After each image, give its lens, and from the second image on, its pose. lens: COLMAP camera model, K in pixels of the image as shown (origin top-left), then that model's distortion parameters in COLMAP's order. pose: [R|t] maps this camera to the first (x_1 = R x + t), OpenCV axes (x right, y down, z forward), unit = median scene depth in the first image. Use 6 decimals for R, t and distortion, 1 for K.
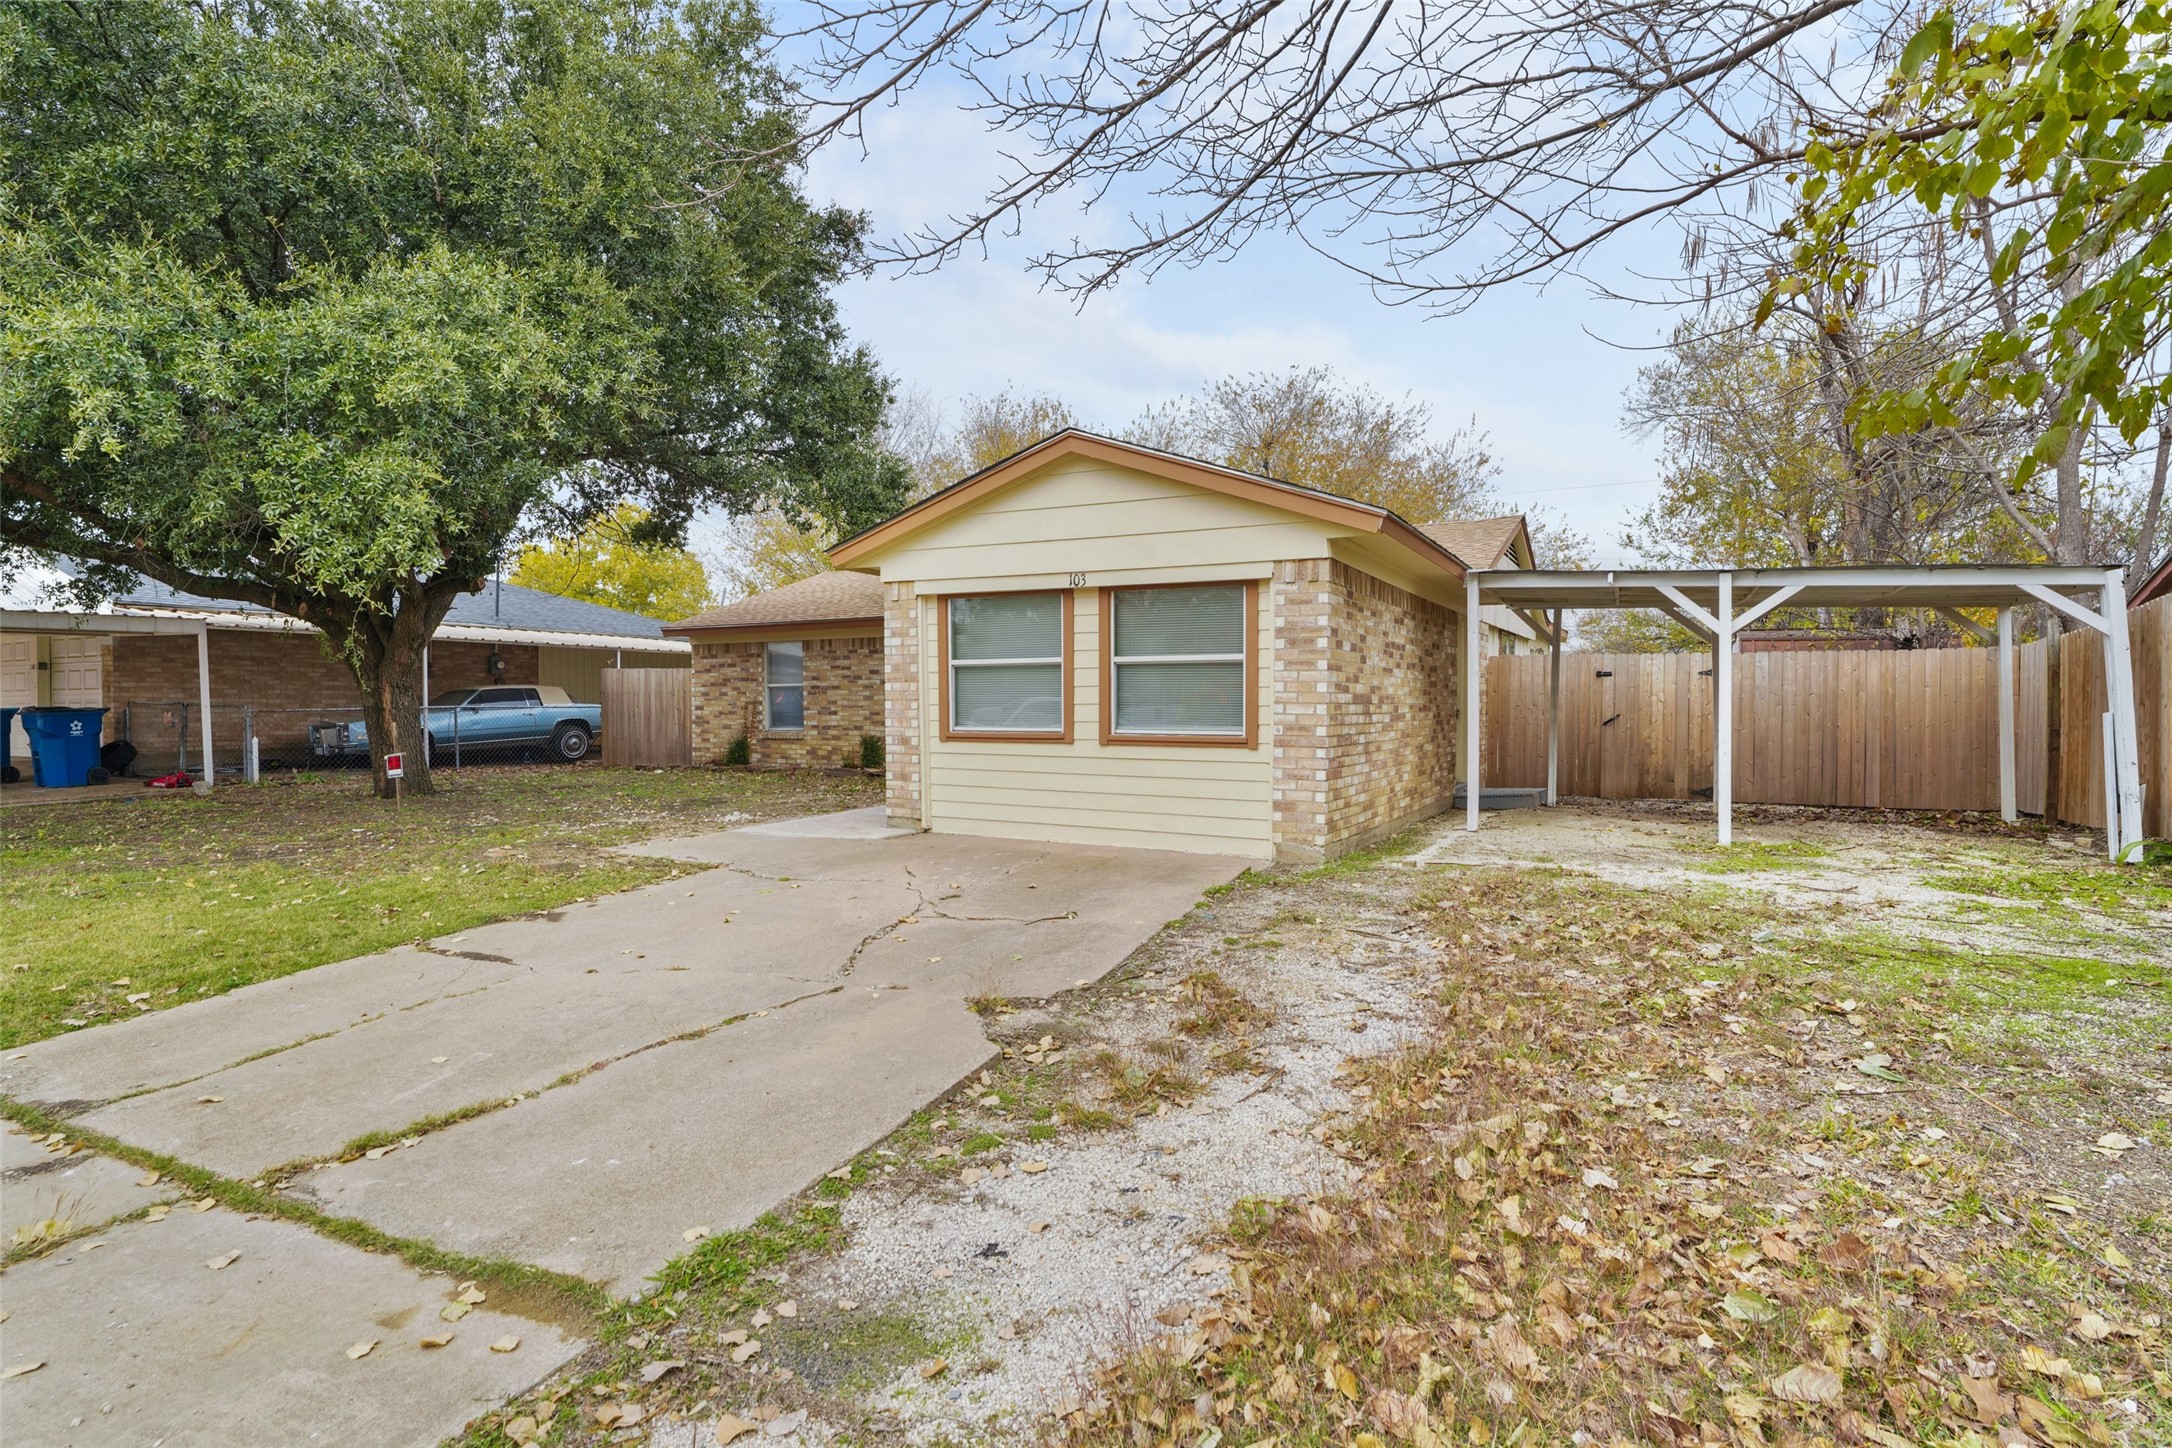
lens RADIAL K [[1077.2, 0, 1071.7], [0, 1077.2, 709.1], [0, 0, 1]] dist [-0.001613, 0.000222]
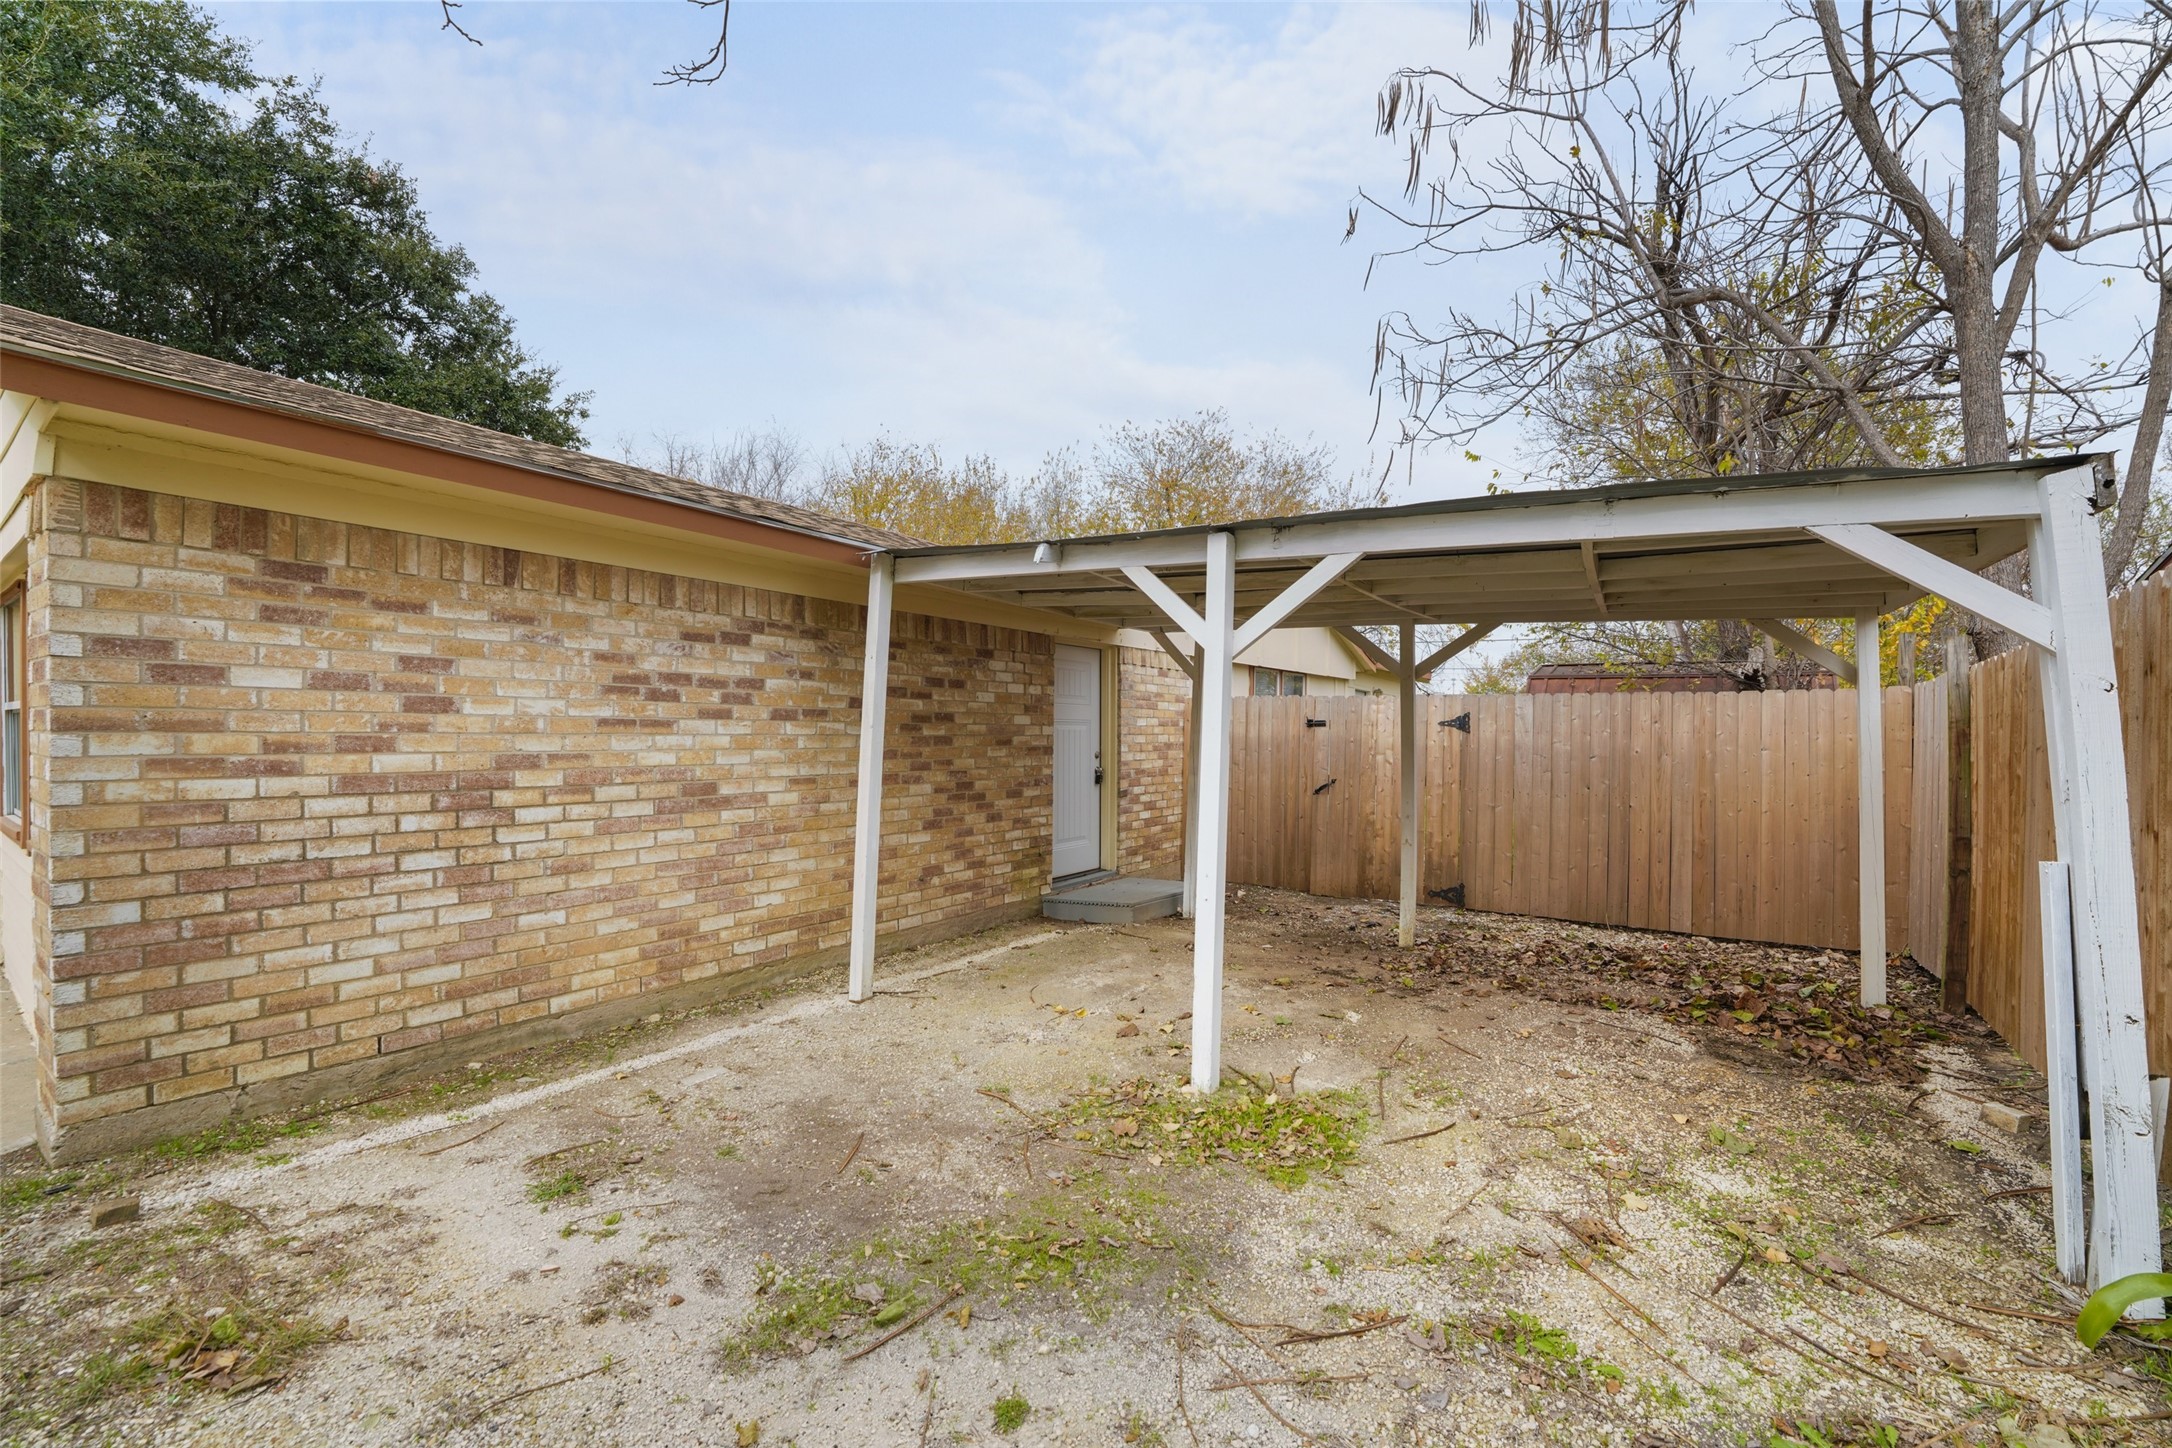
lens RADIAL K [[865.9, 0, 1088.6], [0, 865.9, 731.3], [0, 0, 1]] dist [0.009388, -0.002689]
pose [[0.996518, 0.010101, -0.082759, 0.578809], [-0.010766, 0.999913, -0.007589, -0.031186], [0.082675, 0.008453, 0.996541, 0.592837]]
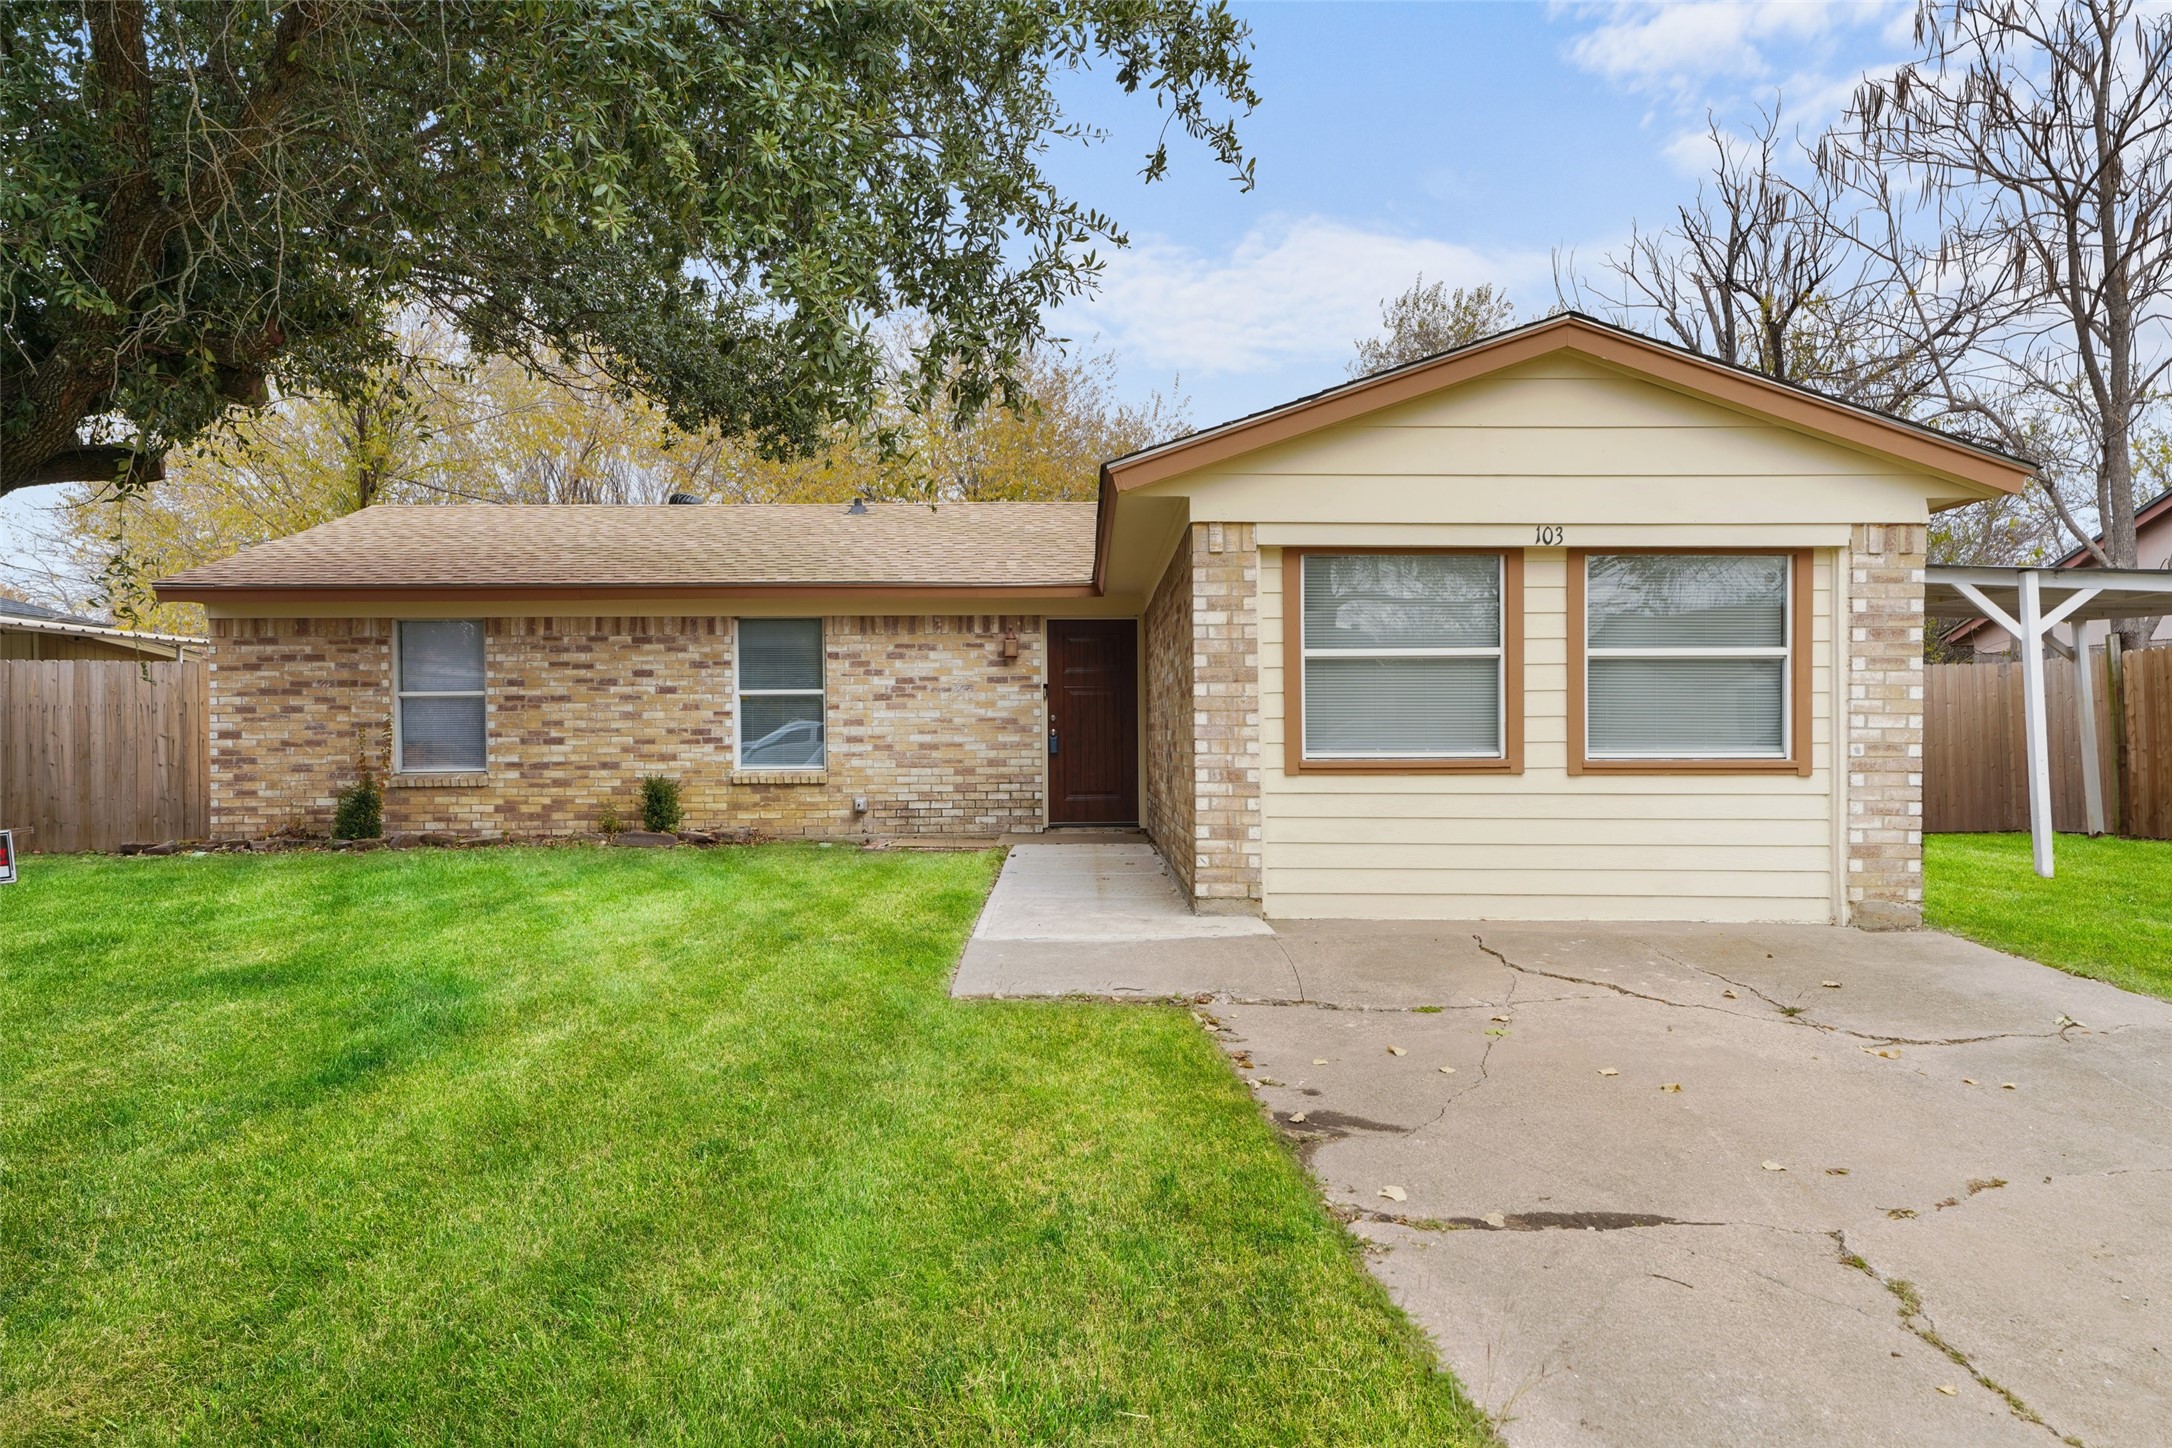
lens RADIAL K [[1418.5, 0, 1090.1], [0, 1418.5, 728.2], [0, 0, 1]] dist [0.065678, -0.001072]
pose [[0.876436, -0.000688, 0.481518, -0.646748], [0.005362, 0.999951, -0.008330, 0.008490], [-0.481489, 0.009883, 0.876396, 0.320410]]
